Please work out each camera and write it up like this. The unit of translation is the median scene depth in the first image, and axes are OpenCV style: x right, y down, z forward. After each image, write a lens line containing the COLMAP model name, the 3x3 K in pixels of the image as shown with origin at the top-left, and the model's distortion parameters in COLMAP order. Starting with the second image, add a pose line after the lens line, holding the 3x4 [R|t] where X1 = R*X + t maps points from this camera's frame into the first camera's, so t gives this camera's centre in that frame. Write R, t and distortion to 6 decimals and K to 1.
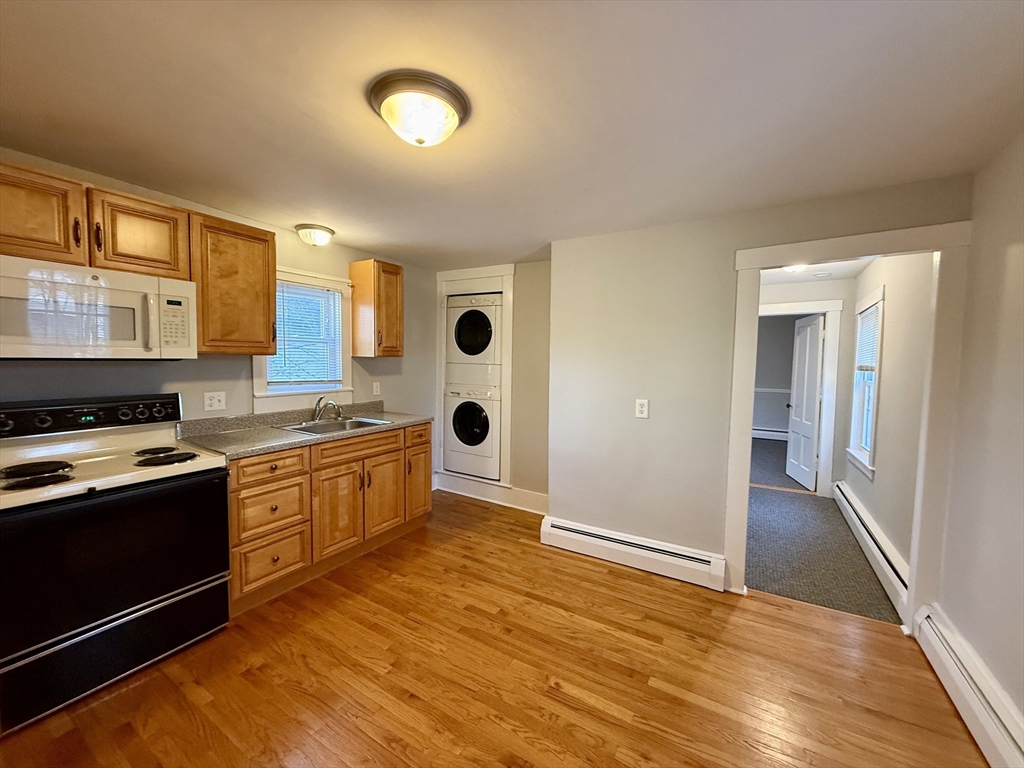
lens RADIAL K [[406.9, 0, 509.4], [0, 406.9, 382.3], [0, 0, 1]] dist [0.002279, 0.000168]
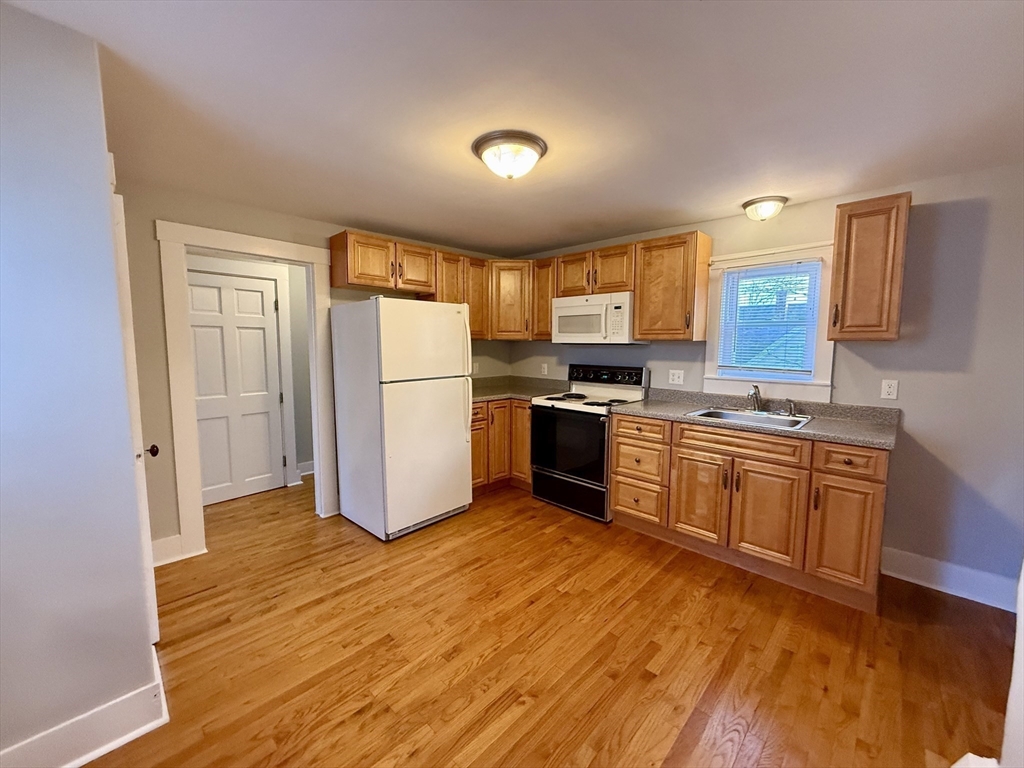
lens RADIAL K [[406.9, 0, 509.4], [0, 406.9, 382.3], [0, 0, 1]] dist [0.002279, 0.000168]
pose [[-0.228781, 0.077906, -0.970355, 0.734794], [-0.064967, 0.993348, 0.095069, -0.028880], [0.971308, 0.084791, -0.222198, 0.874995]]
